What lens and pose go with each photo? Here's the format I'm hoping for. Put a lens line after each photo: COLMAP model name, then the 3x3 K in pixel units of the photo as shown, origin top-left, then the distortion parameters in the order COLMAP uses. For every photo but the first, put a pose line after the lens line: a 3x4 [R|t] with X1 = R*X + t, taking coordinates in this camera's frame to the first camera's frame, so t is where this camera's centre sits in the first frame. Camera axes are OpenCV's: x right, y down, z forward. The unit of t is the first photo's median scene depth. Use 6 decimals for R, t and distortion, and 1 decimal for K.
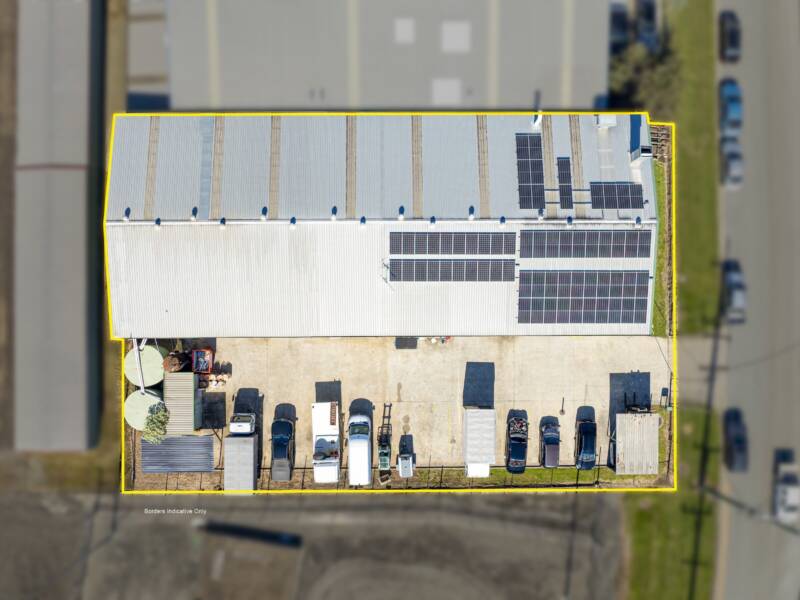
lens RADIAL K [[549.5, 0, 400.0], [0, 549.5, 300.0], [0, 0, 1]] dist [-0.003479, -0.000763]
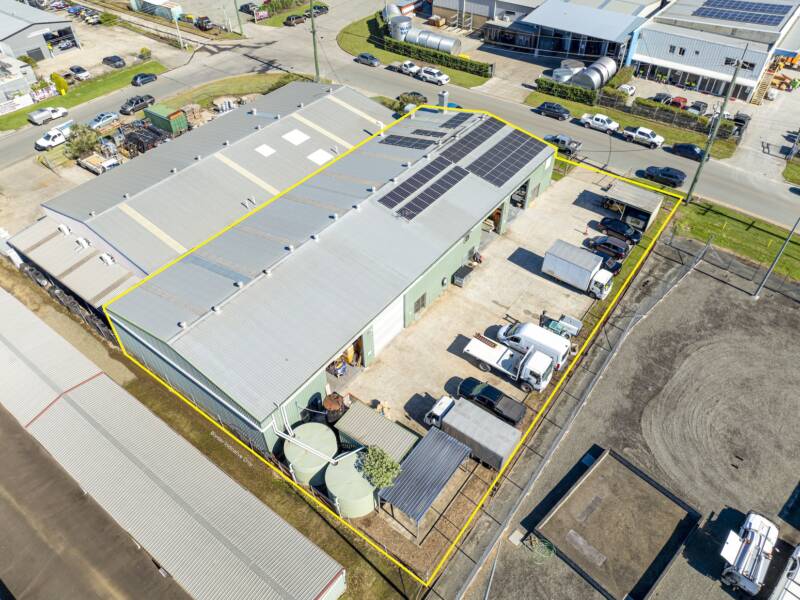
lens RADIAL K [[549.5, 0, 400.0], [0, 549.5, 300.0], [0, 0, 1]] dist [-0.003479, -0.000763]
pose [[0.602194, -0.569040, 0.559960, -0.744174], [0.797805, 0.454840, -0.395763, 0.459877], [-0.029488, 0.685065, 0.727885, 0.288494]]
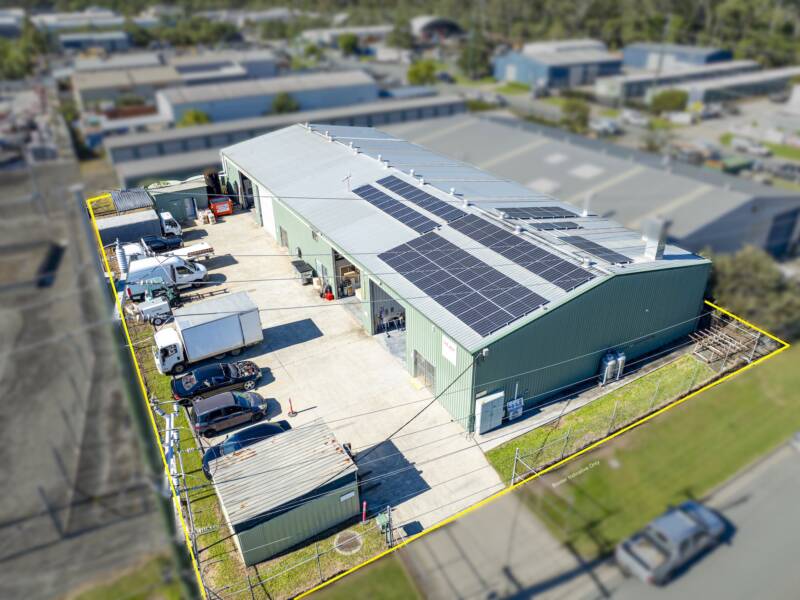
lens RADIAL K [[549.5, 0, 400.0], [0, 549.5, 300.0], [0, 0, 1]] dist [-0.003479, -0.000763]
pose [[0.507271, 0.408780, -0.758667, 0.829276], [-0.858783, 0.313213, -0.405450, 0.339405], [0.071884, 0.857203, 0.509937, 0.665710]]
